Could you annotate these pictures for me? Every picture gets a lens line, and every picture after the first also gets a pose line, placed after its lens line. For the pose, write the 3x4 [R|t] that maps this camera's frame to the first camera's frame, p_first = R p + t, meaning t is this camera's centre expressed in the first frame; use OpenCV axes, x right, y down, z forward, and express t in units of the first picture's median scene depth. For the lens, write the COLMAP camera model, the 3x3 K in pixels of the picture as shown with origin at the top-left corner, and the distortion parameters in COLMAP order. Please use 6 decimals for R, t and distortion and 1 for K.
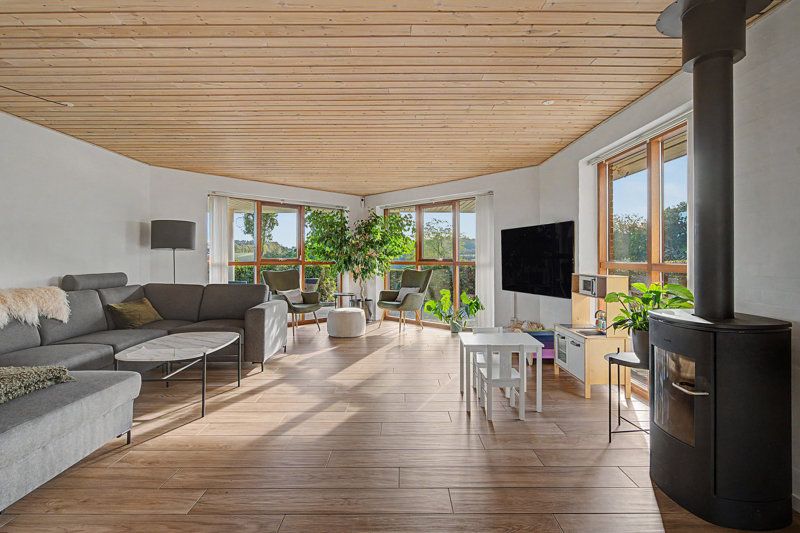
lens RADIAL K [[412.5, 0, 399.6], [0, 412.5, 250.5], [0, 0, 1]] dist [0.001079, 0.000330]
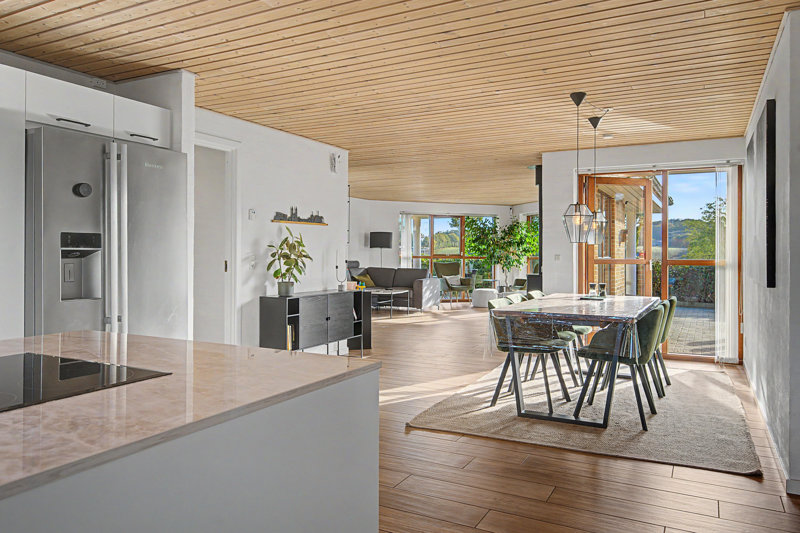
lens RADIAL K [[577.9, 0, 399.1], [0, 577.9, 248.6], [0, 0, 1]] dist [-0.001275, -0.000451]
pose [[0.885557, 0.005165, -0.464503, 0.499602], [0.000774, 0.999920, 0.012594, -0.024901], [0.464531, -0.011512, 0.885482, -0.860015]]
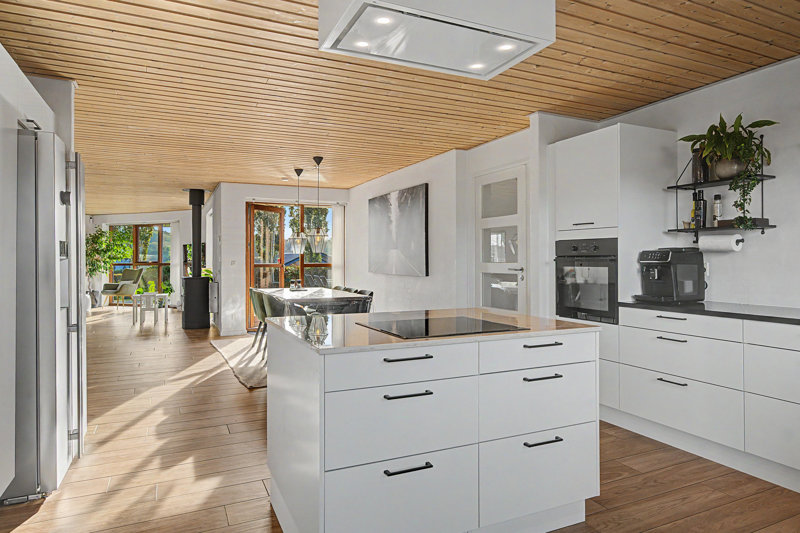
lens RADIAL K [[486.5, 0, 400.6], [0, 486.5, 251.6], [0, 0, 1]] dist [0.001566, 0.000438]
pose [[0.902169, 0.000194, 0.431383, 0.158198], [-0.003921, 0.999962, 0.007750, -0.033253], [-0.431365, -0.008683, 0.902136, -1.013370]]
